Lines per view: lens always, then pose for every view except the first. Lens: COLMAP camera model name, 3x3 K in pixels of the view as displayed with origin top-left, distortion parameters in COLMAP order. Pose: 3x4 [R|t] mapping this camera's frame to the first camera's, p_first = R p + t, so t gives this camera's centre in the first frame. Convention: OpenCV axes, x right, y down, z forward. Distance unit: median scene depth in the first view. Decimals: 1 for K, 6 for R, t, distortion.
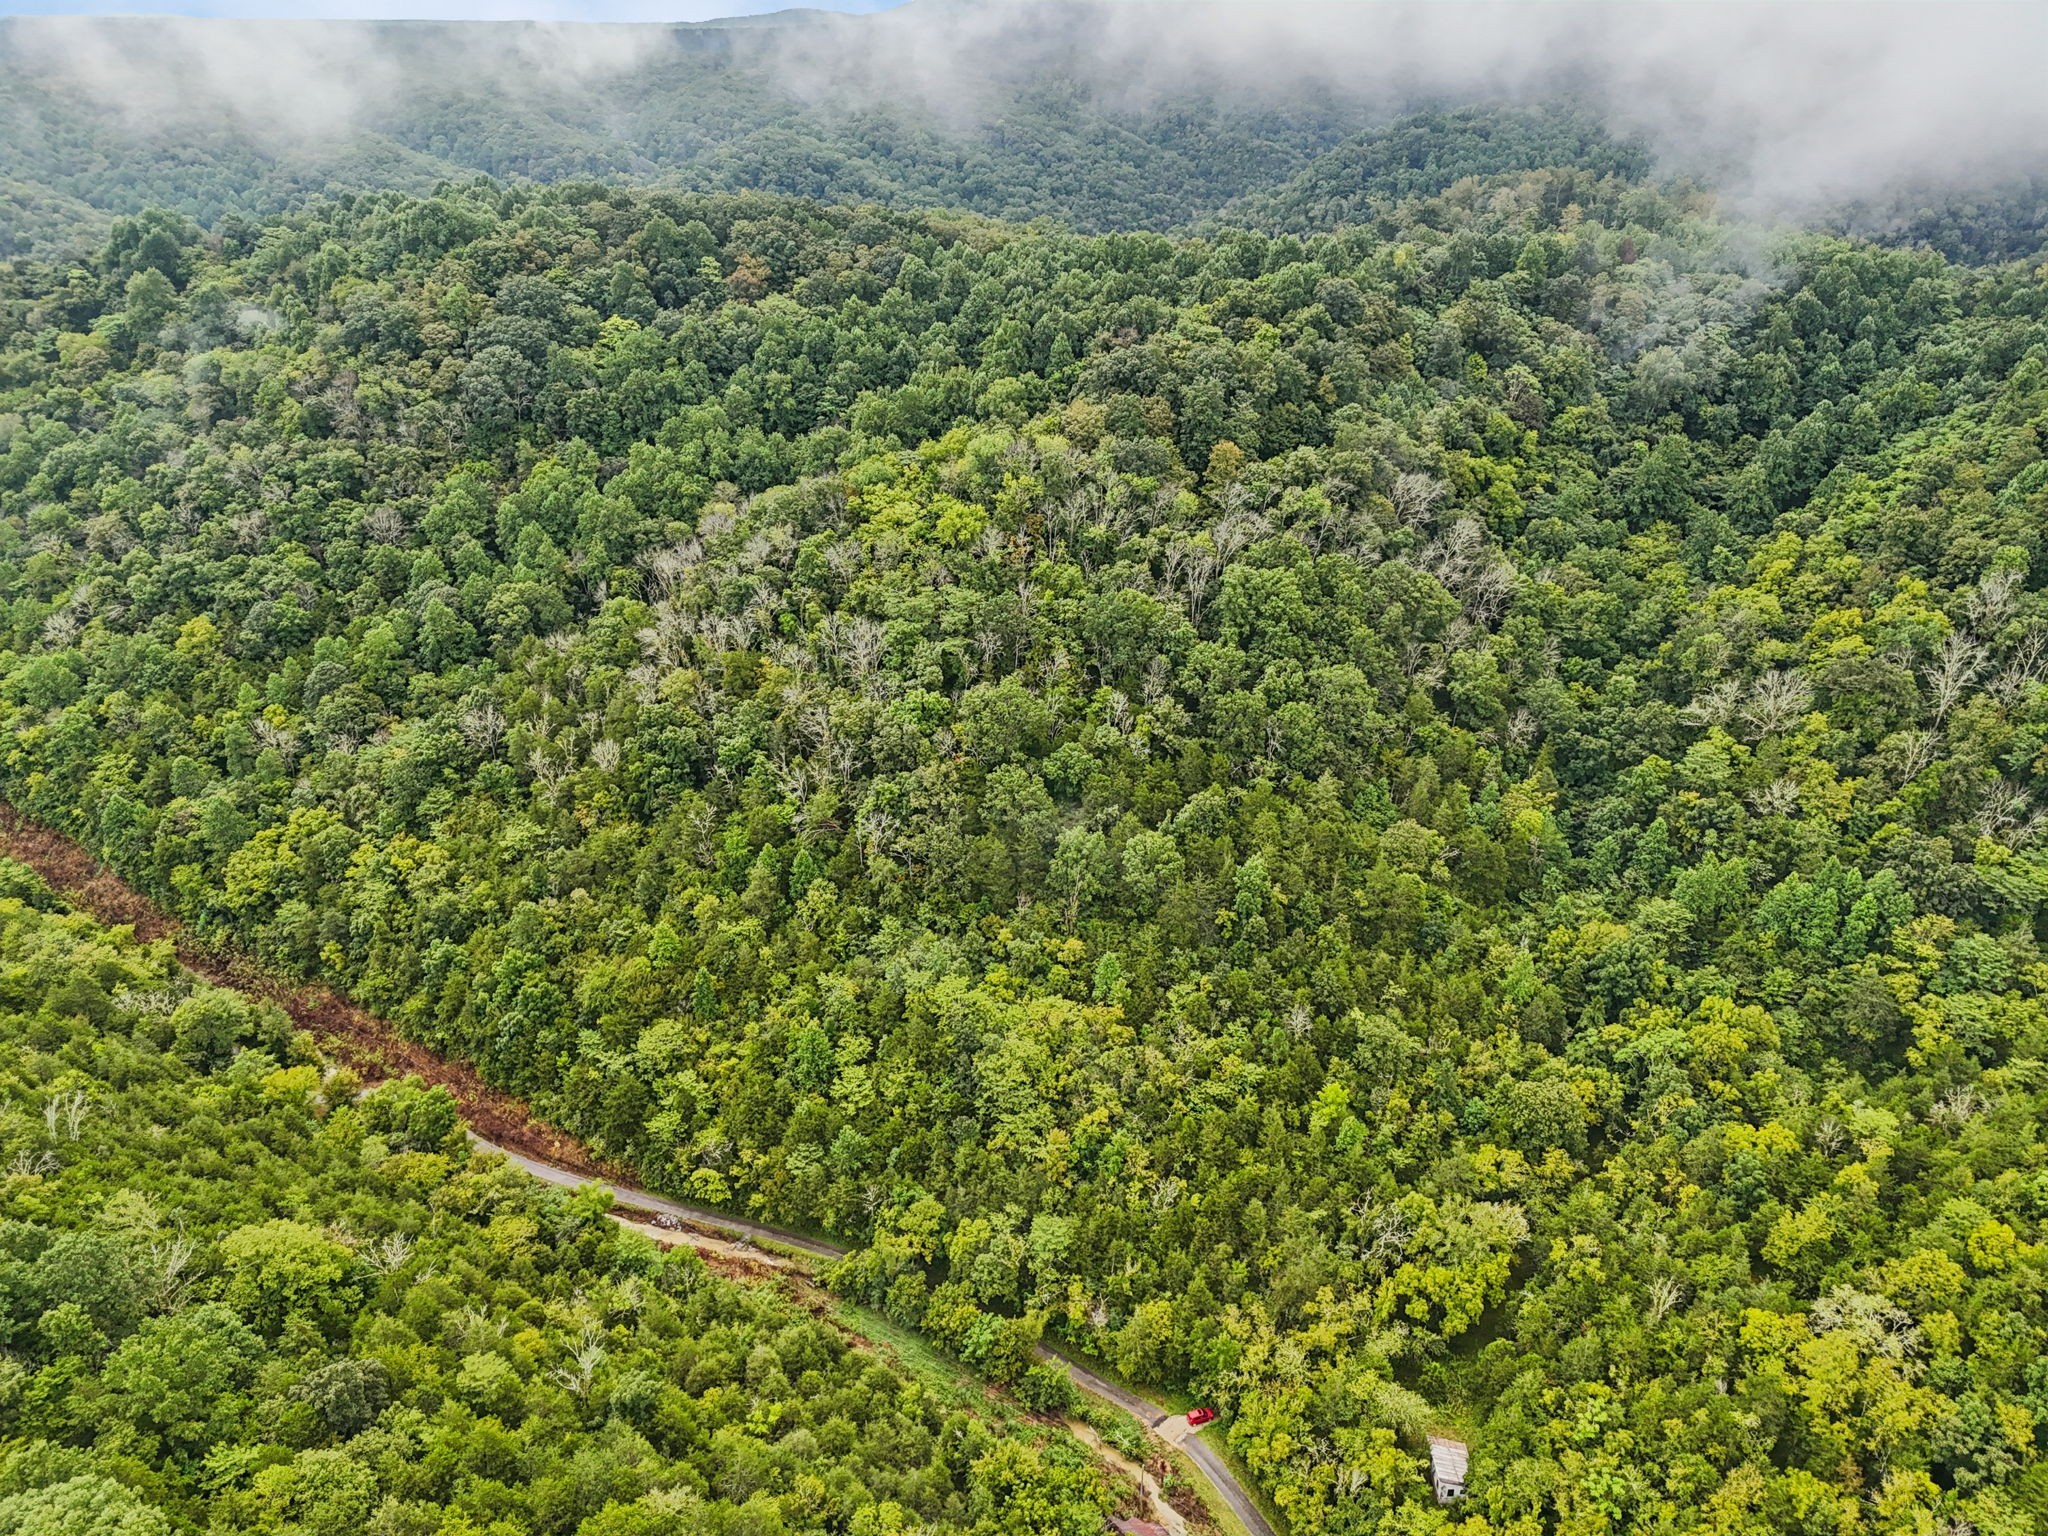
lens RADIAL K [[1507.4, 0, 1015.8], [0, 1507.4, 766.1], [0, 0, 1]] dist [0.073513, -0.070217]
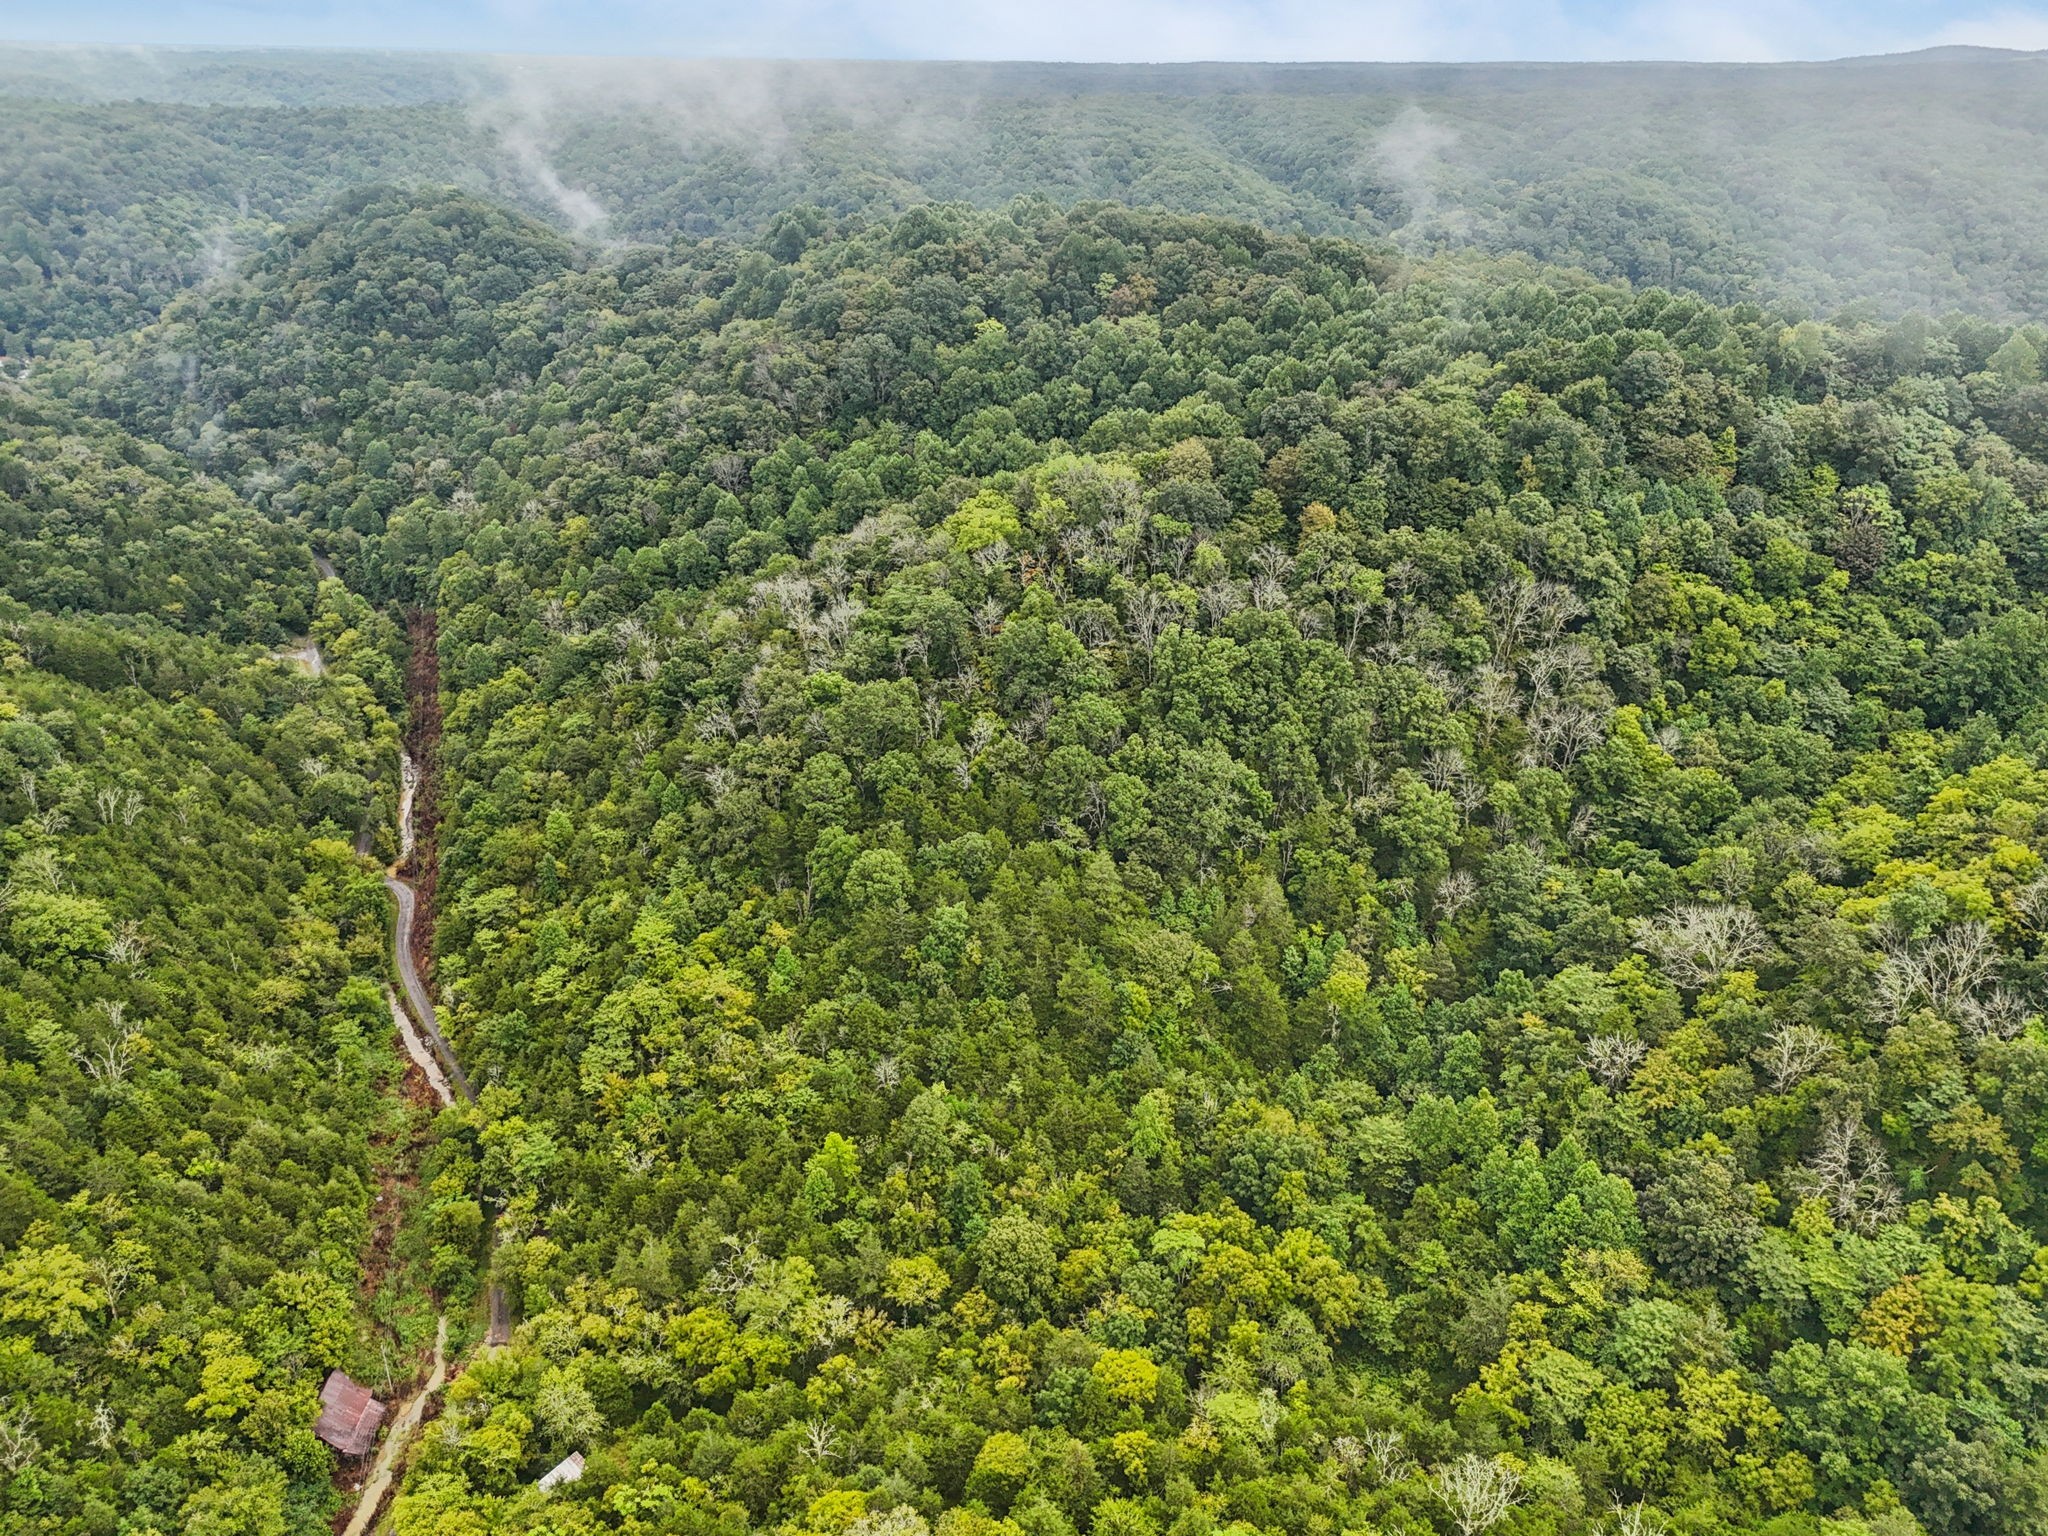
lens RADIAL K [[1554.3, 0, 1015.1], [0, 1554.3, 764.8], [0, 0, 1]] dist [0.074087, -0.070991]
pose [[0.801618, 0.249886, -0.543107, 0.601982], [-0.268204, 0.962222, 0.046857, -0.069116], [0.534299, 0.108102, 0.838355, 0.166329]]
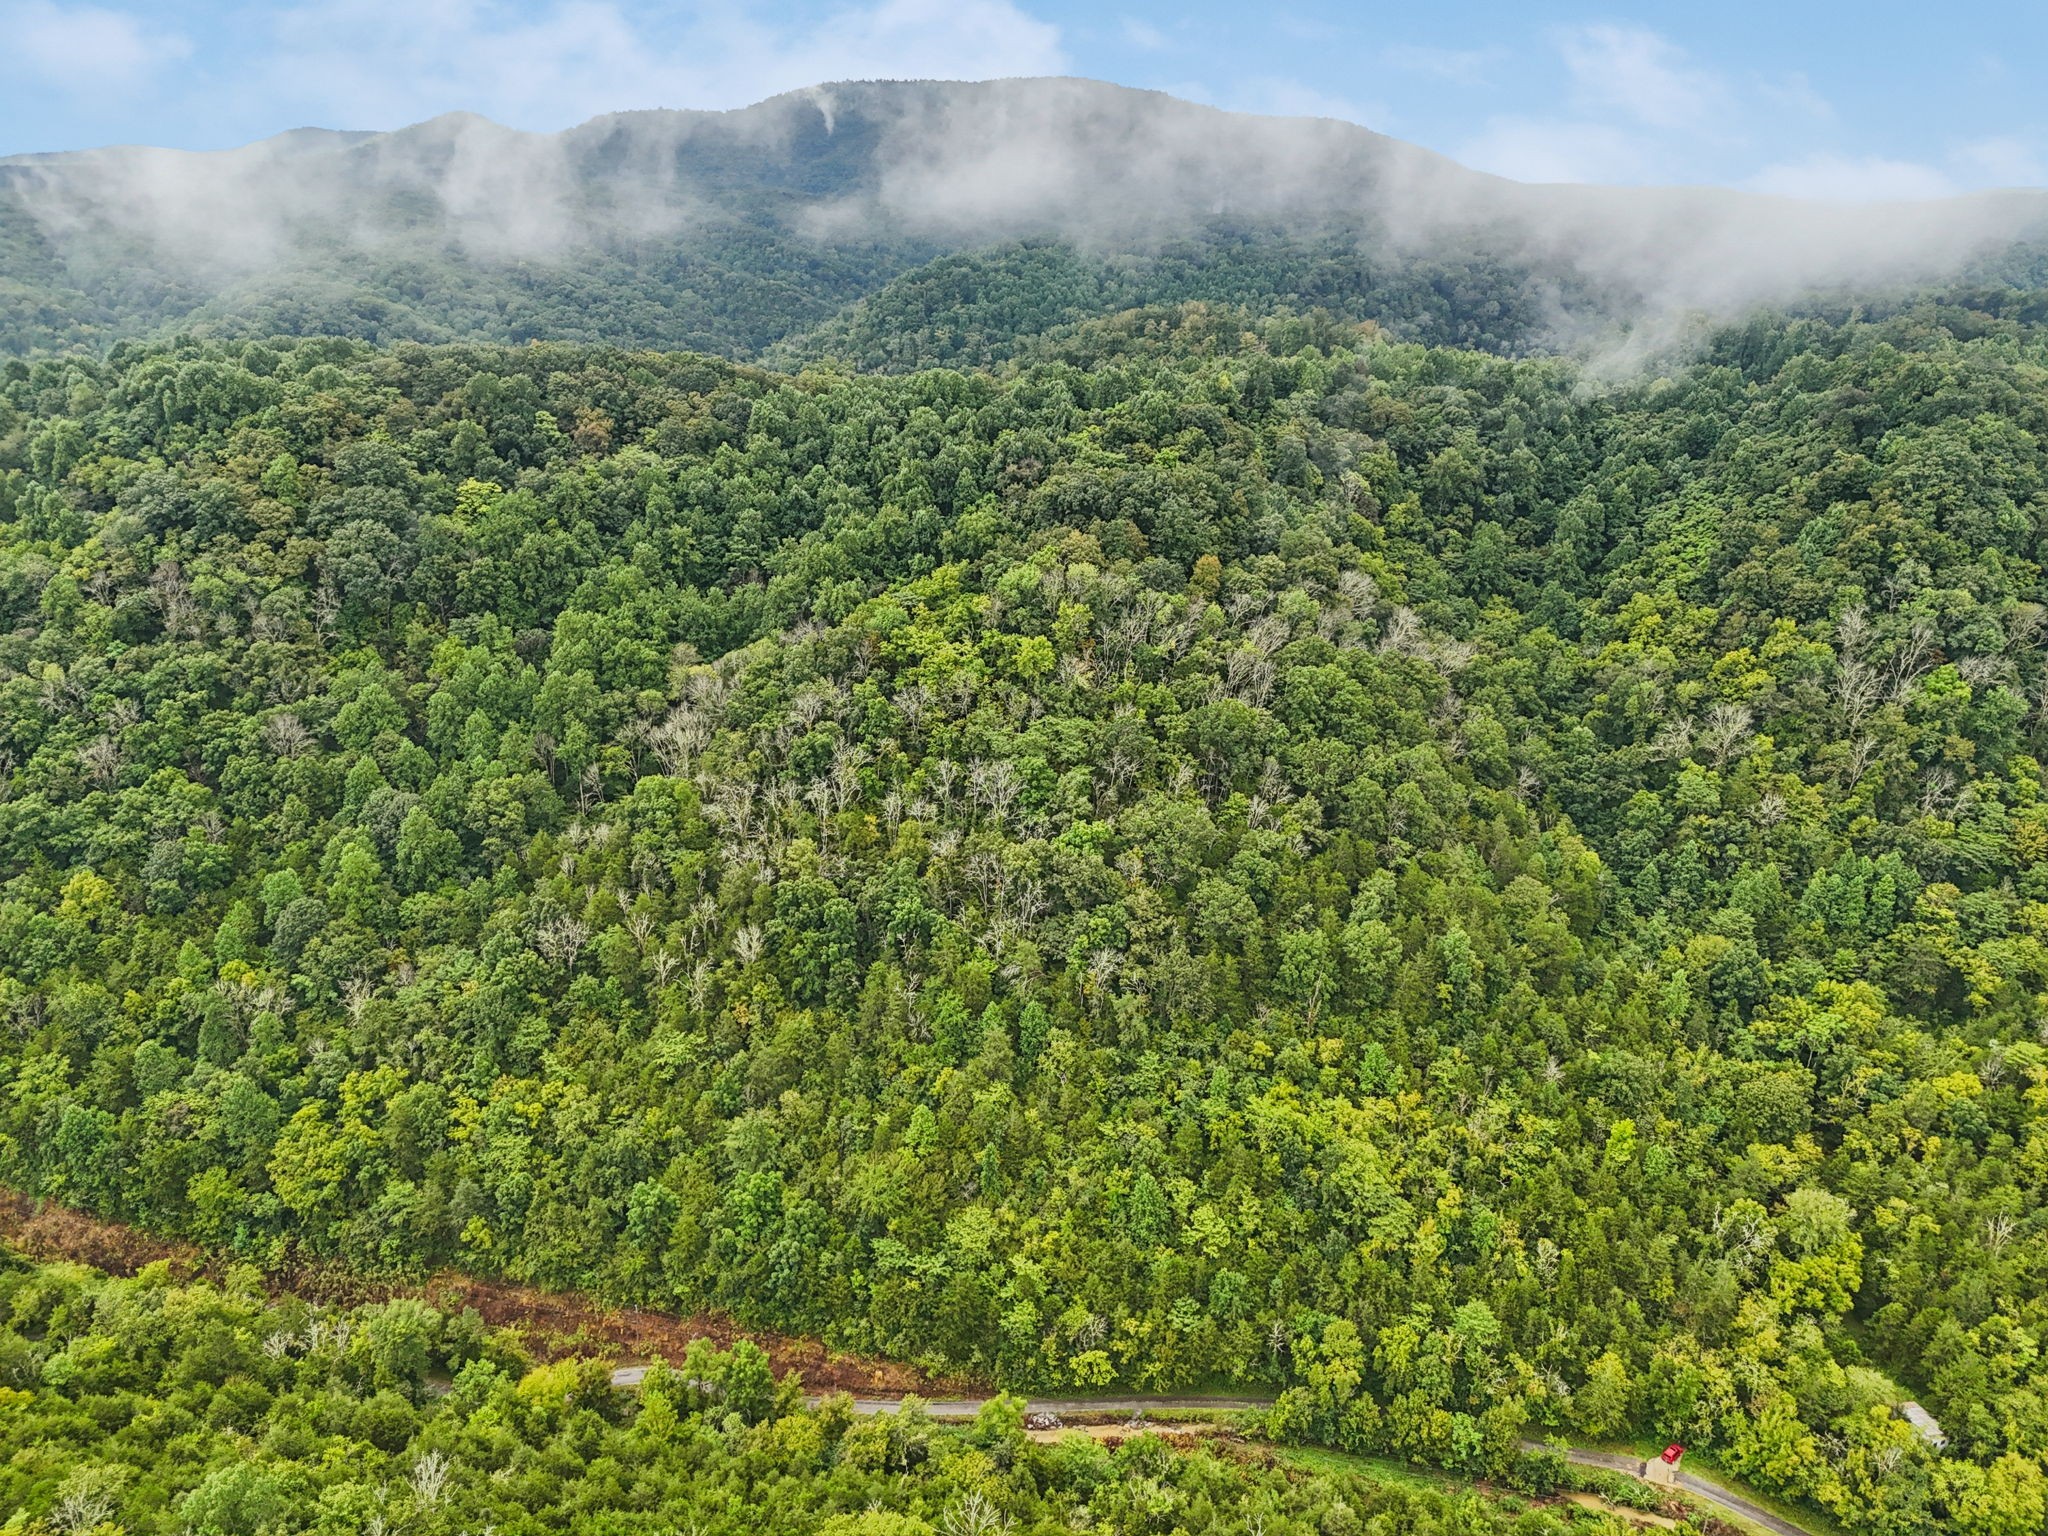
lens RADIAL K [[1507.4, 0, 1015.8], [0, 1507.4, 766.1], [0, 0, 1]] dist [0.073513, -0.070217]
pose [[0.928584, -0.129959, 0.347623, -0.421792], [0.156812, 0.986355, -0.050134, -0.041808], [-0.336364, 0.101065, 0.936293, 0.077290]]
